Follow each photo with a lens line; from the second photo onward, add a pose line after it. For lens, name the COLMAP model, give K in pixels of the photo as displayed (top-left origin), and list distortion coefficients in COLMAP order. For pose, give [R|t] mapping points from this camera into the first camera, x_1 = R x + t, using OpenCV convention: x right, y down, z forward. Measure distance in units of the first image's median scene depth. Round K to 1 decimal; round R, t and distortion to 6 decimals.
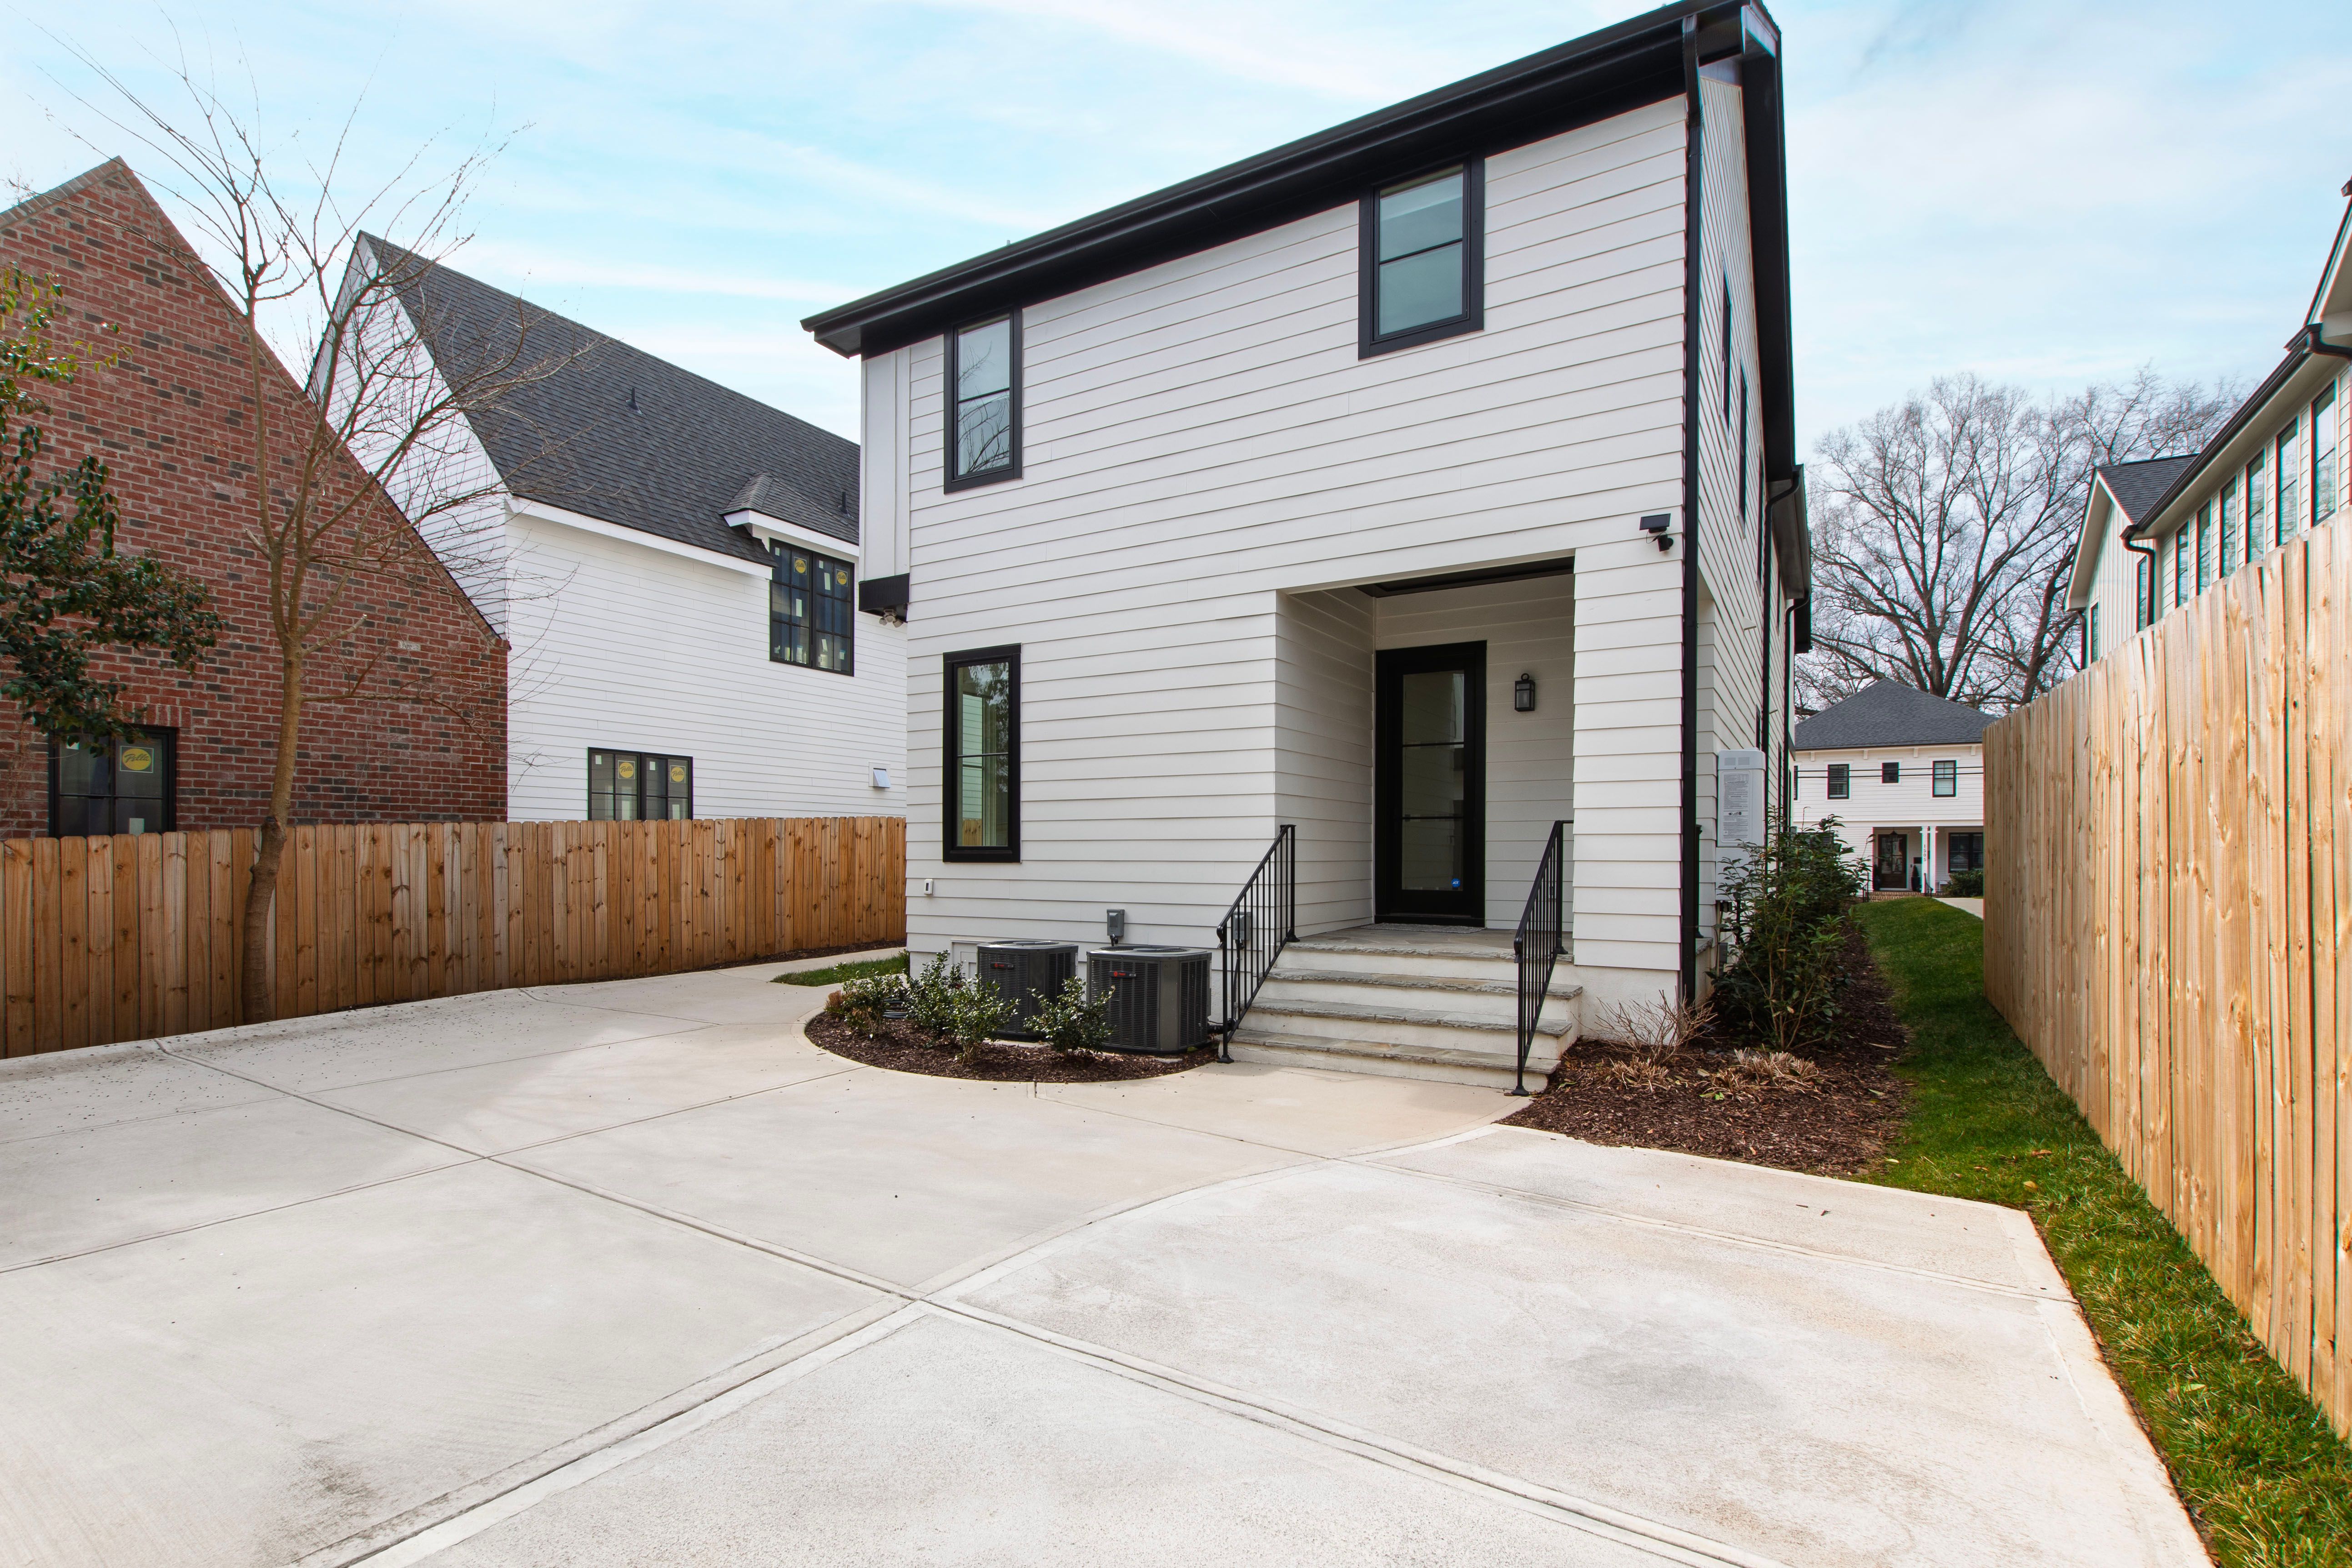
lens RADIAL K [[1056.7, 0, 1185.9], [0, 1056.7, 853.1], [0, 0, 1]] dist [0.000012, -0.002315]
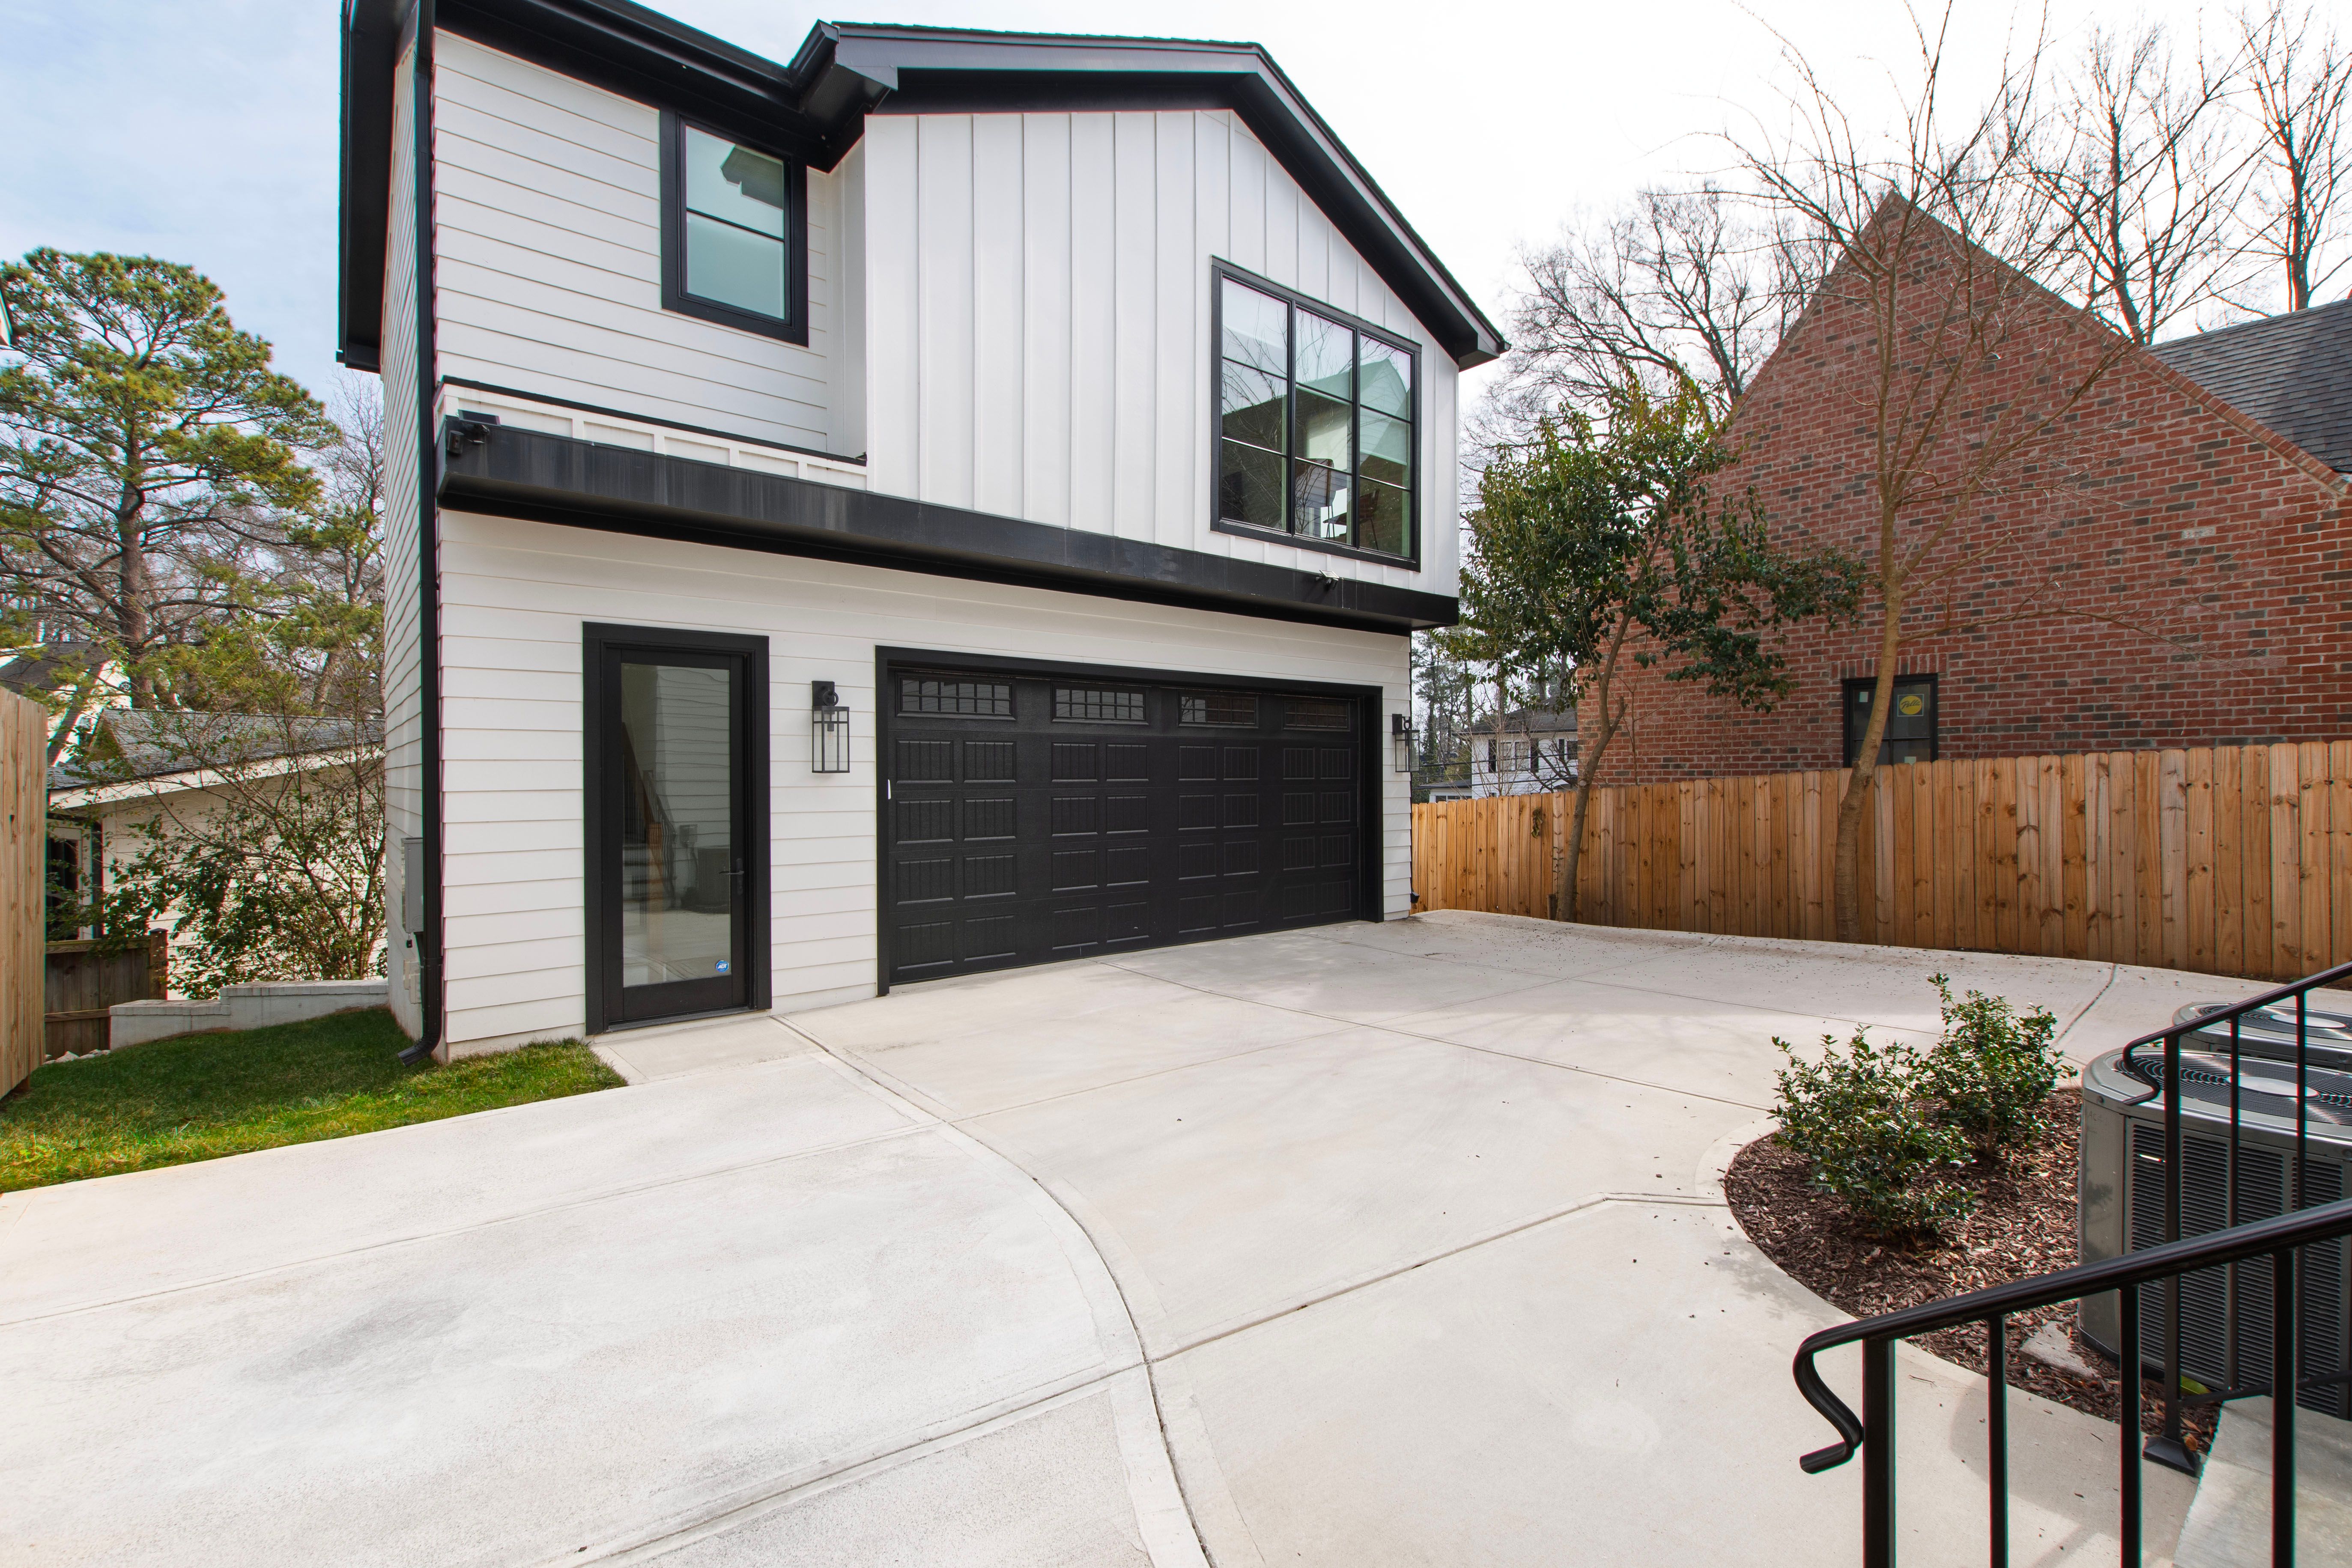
lens RADIAL K [[1056.6, 0, 1177.0], [0, 1056.6, 779.0], [0, 0, 1]] dist [0.000012, -0.002315]
pose [[-0.336397, 0.000972, -0.941720, 0.341677], [0.005644, 0.999984, -0.000985, -0.011928], [0.941703, -0.005647, -0.336397, 0.619291]]
